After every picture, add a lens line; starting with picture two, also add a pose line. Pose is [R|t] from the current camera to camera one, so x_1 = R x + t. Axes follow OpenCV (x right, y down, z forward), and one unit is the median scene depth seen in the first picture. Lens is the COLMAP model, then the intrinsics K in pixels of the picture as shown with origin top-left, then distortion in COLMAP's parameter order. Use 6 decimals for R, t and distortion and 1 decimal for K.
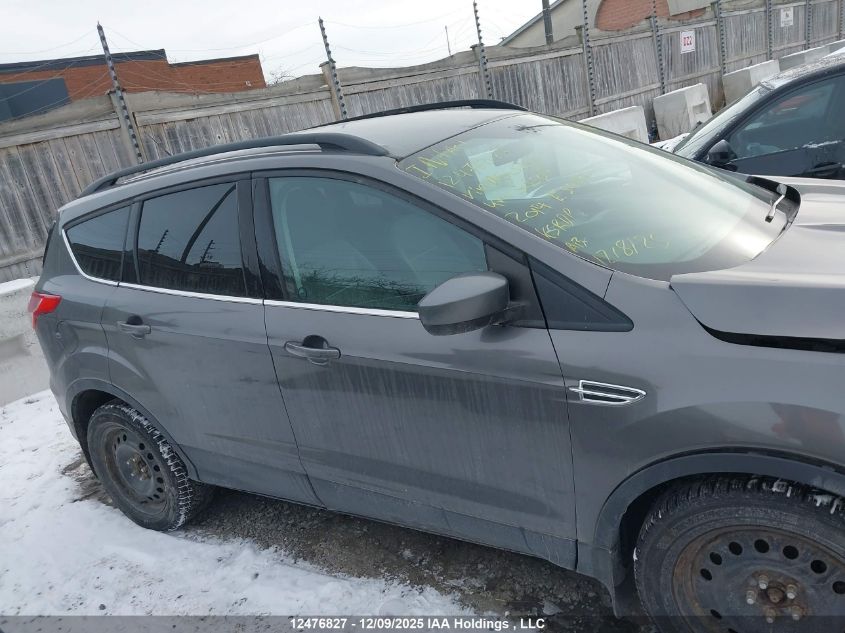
lens RADIAL K [[671.4, 0, 427.9], [0, 671.4, 316.5], [0, 0, 1]] dist [0.052019, -0.053345]
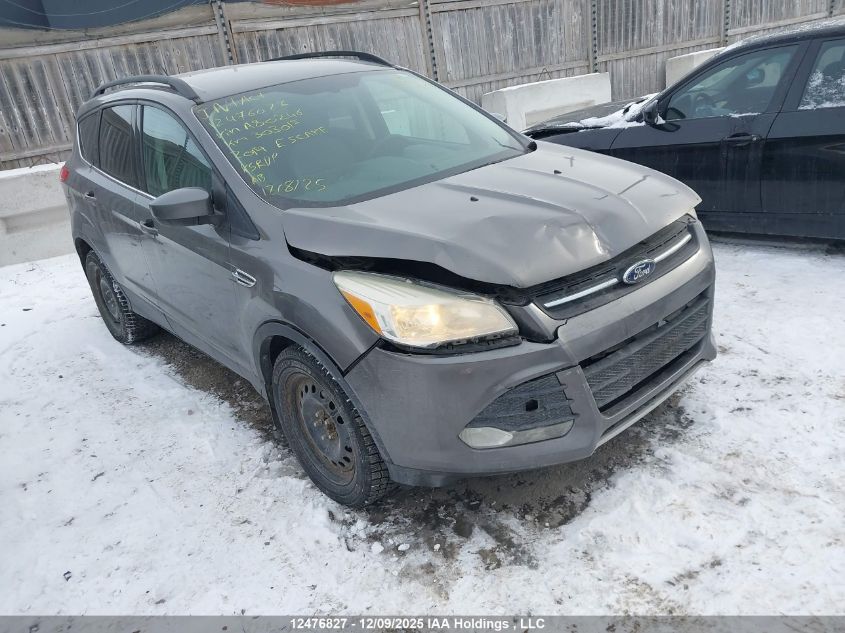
lens RADIAL K [[671.4, 0, 427.9], [0, 671.4, 316.5], [0, 0, 1]] dist [0.052019, -0.053345]
pose [[0.955079, 0.177265, -0.237491, 0.252648], [-0.144289, 0.978128, 0.149820, -0.022275], [0.258854, -0.108822, 0.959767, -0.094472]]
